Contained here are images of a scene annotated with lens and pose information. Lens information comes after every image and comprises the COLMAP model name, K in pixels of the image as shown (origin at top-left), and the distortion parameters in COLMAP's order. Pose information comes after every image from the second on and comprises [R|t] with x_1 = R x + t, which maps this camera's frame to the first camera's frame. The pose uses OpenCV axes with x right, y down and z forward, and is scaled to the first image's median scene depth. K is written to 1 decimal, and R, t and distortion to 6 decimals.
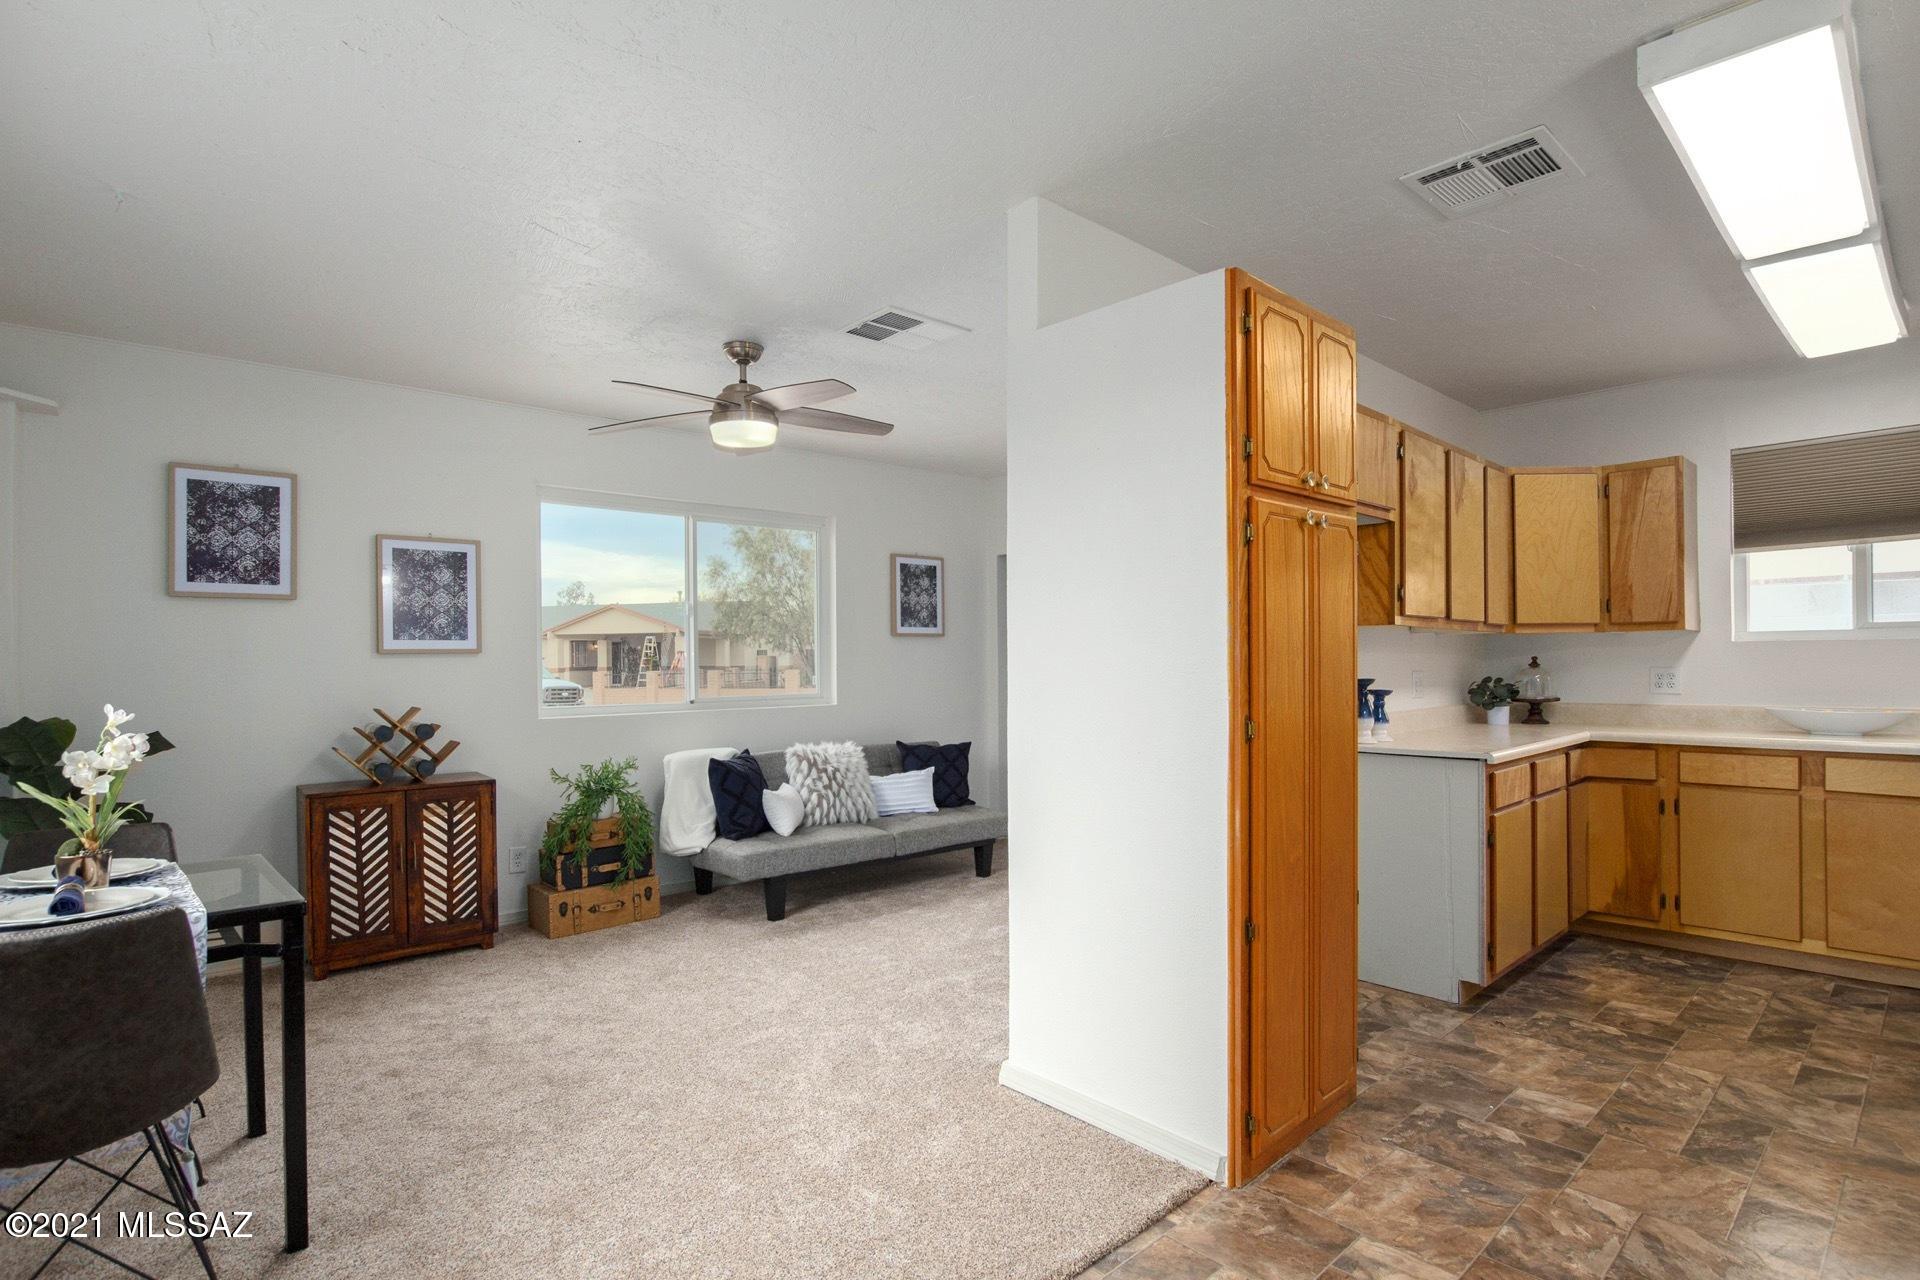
lens RADIAL K [[943.0, 0, 955.0], [0, 943.0, 650.2], [0, 0, 1]] dist [-0.030075, 0.001723]
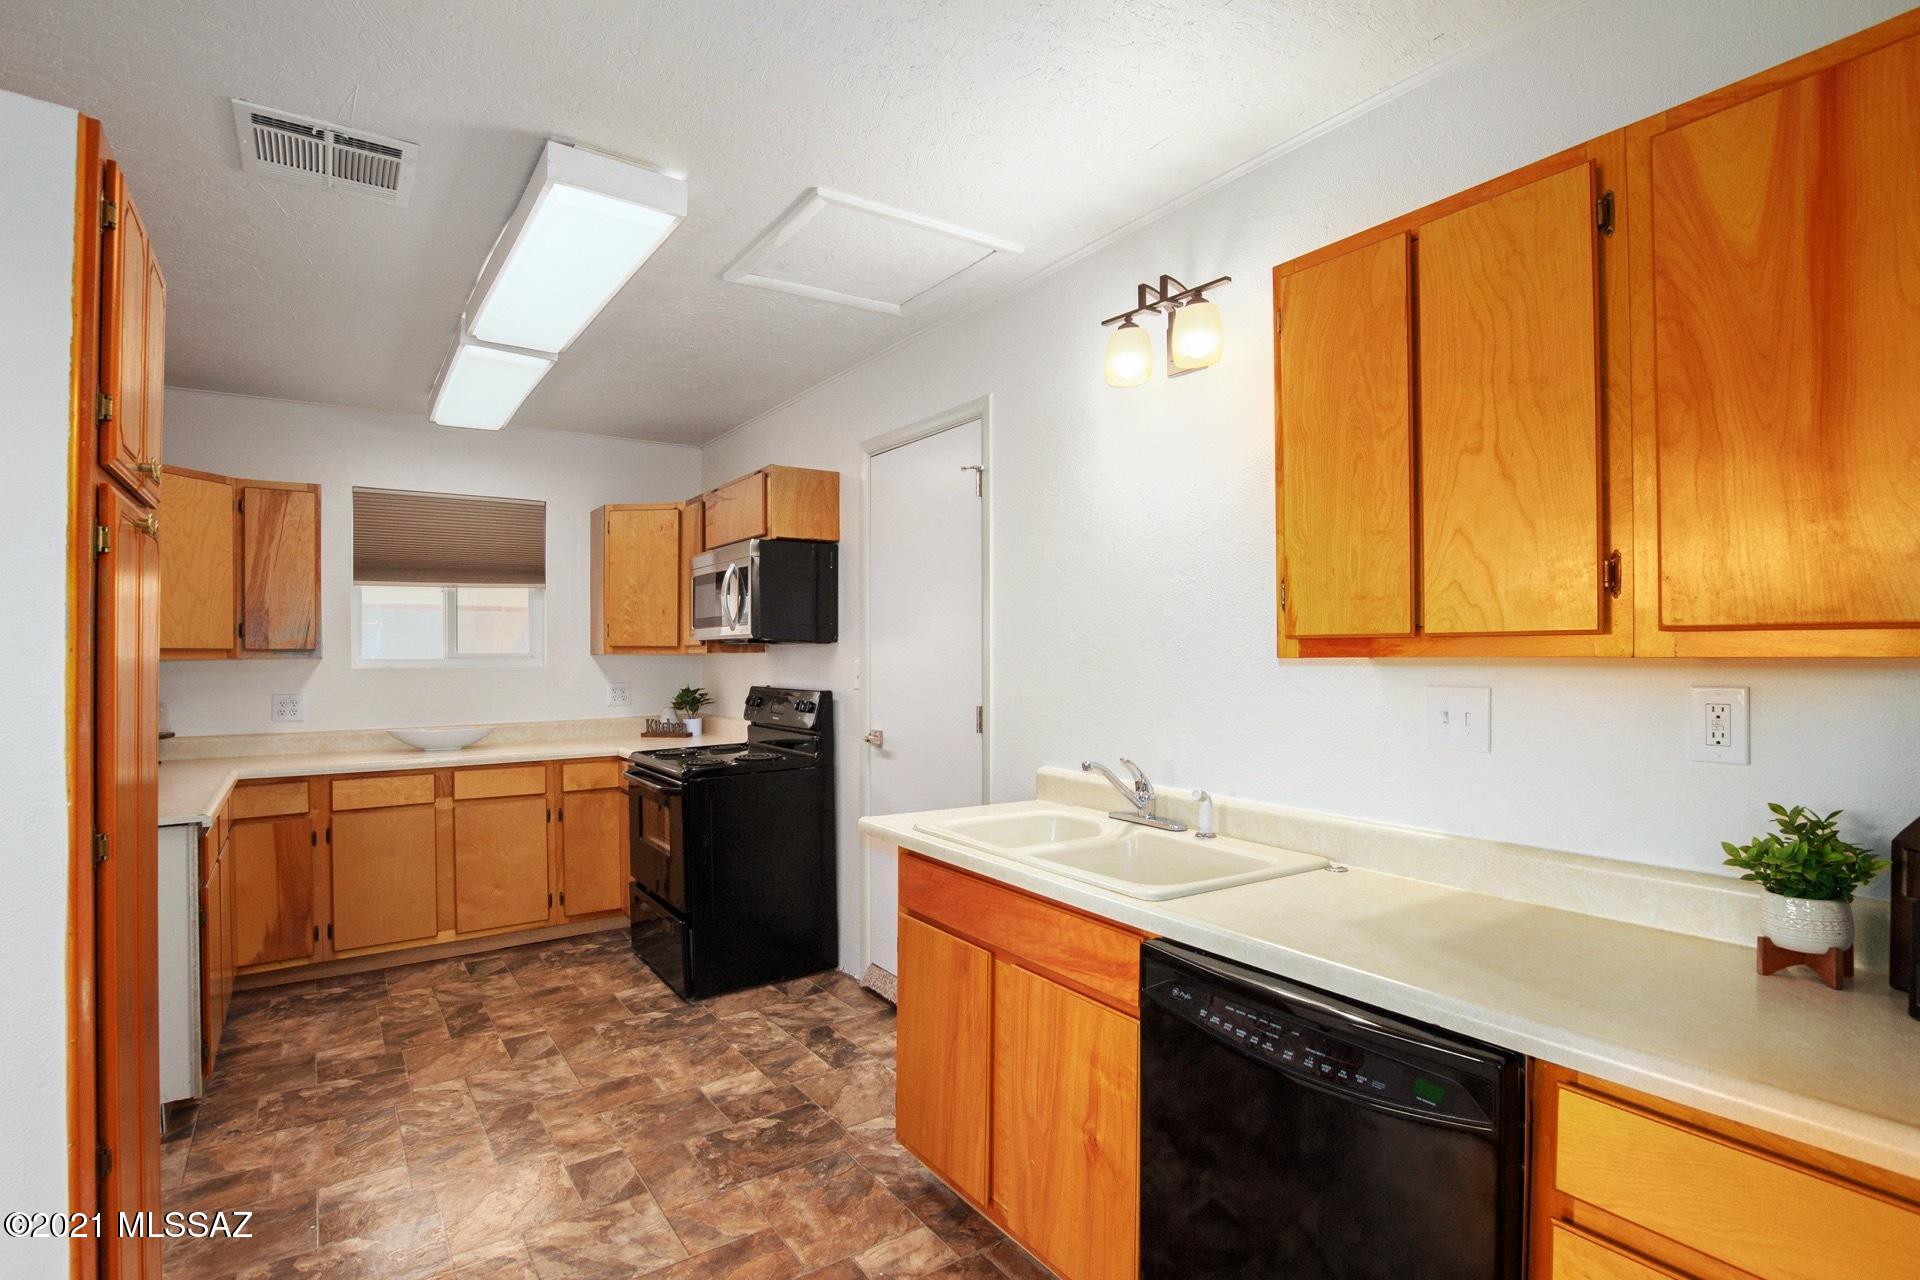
lens RADIAL K [[943.0, 0, 955.0], [0, 943.0, 650.2], [0, 0, 1]] dist [-0.030075, 0.001723]
pose [[0.125400, 0.009088, 0.992065, -0.152735], [-0.009188, 0.999926, -0.007999, -0.034113], [-0.992064, -0.008112, 0.125474, 0.224218]]
